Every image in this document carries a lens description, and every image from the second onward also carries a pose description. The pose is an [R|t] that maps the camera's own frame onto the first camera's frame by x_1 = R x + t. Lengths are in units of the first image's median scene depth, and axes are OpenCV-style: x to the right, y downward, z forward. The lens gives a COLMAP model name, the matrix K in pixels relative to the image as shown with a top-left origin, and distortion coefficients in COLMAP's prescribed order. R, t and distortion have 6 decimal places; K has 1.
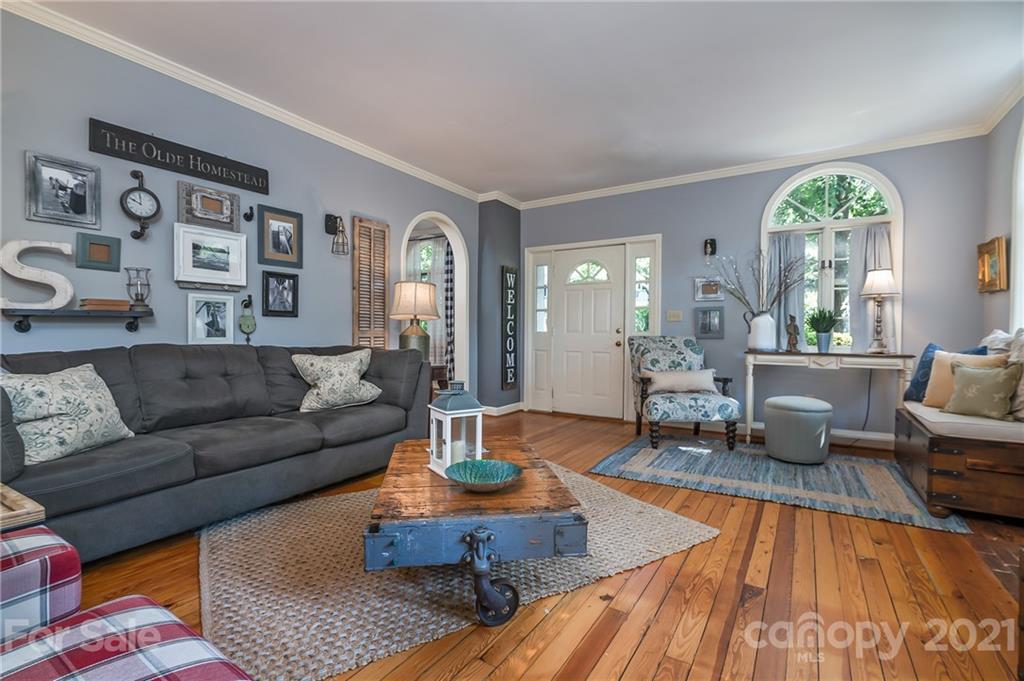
lens RADIAL K [[470.4, 0, 512.0], [0, 470.4, 340.5], [0, 0, 1]] dist [-0.012173, 0.000012]
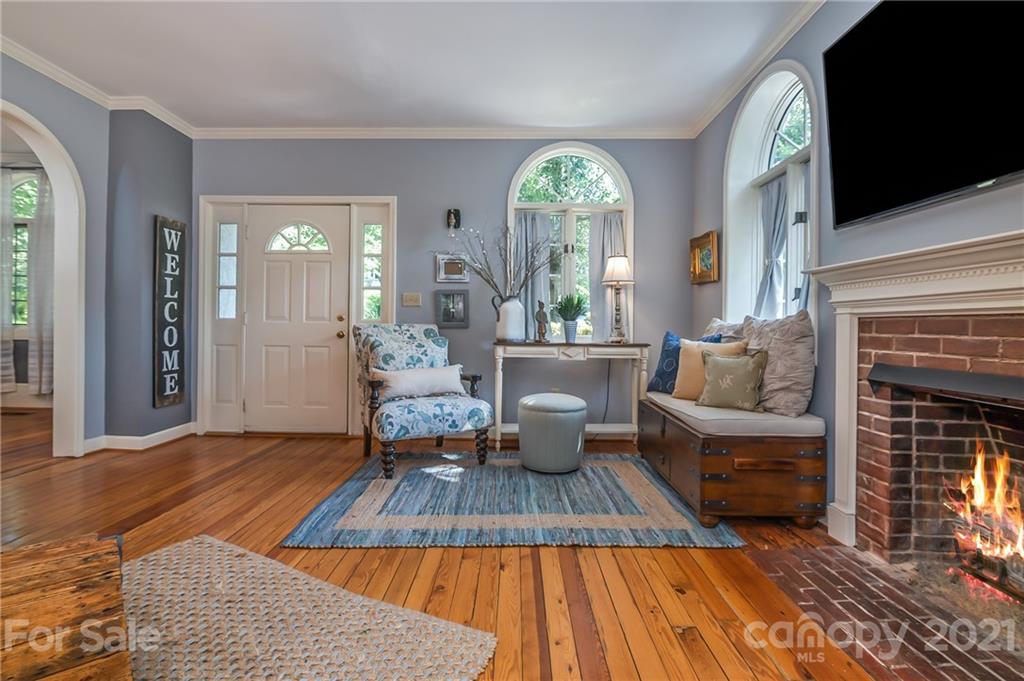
lens RADIAL K [[474.0, 0, 517.3], [0, 474.0, 328.7], [0, 0, 1]] dist [-0.009066, 0.000231]
pose [[0.846429, 0.000176, 0.532501, 0.080349], [0.003501, 0.999976, -0.005896, 0.003781], [-0.532490, 0.006855, 0.846409, 0.266316]]
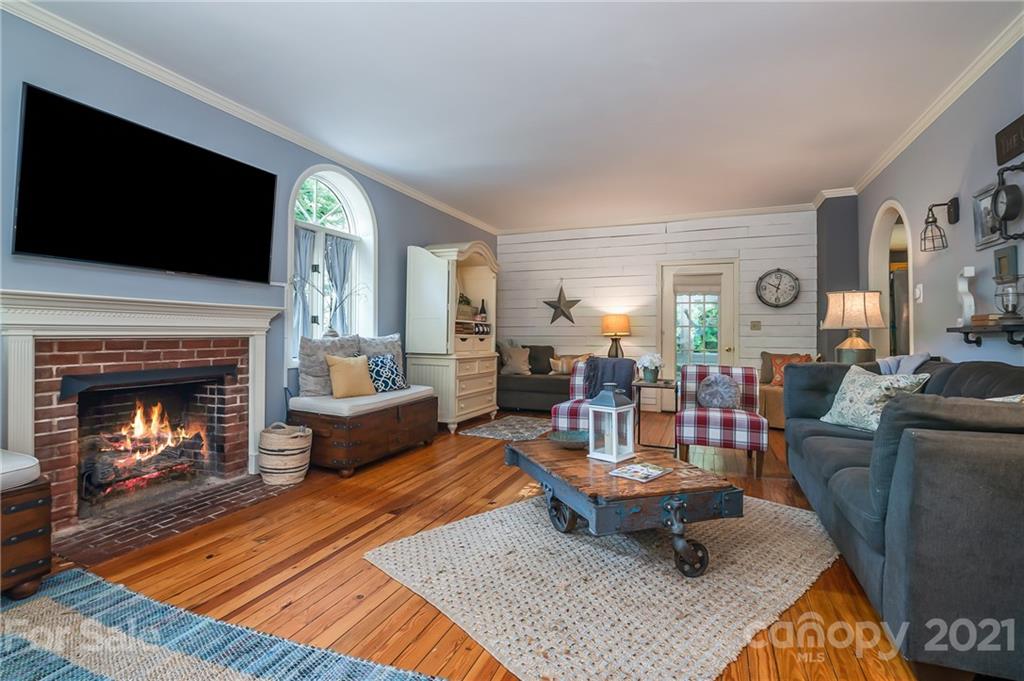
lens RADIAL K [[476.2, 0, 508.3], [0, 476.2, 326.8], [0, 0, 1]] dist [-0.011328, 0.000251]
pose [[-0.986349, -0.010688, -0.164324, 0.185289], [-0.011193, 0.999935, 0.002149, -0.031820], [0.164290, 0.003959, -0.986404, 1.149490]]
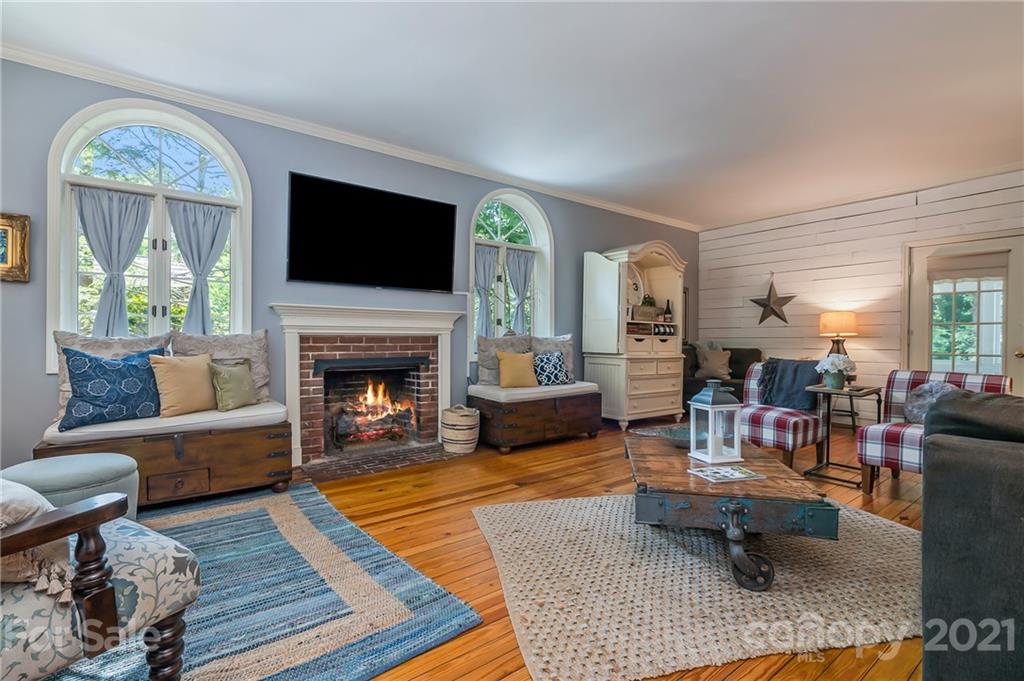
lens RADIAL K [[470.4, 0, 512.0], [0, 470.4, 340.5], [0, 0, 1]] dist [-0.012173, 0.000012]
pose [[-0.937571, -0.007964, 0.347703, -0.026743], [-0.000879, 0.999789, 0.020528, -0.017887], [-0.347793, 0.018941, -0.937380, 1.184889]]
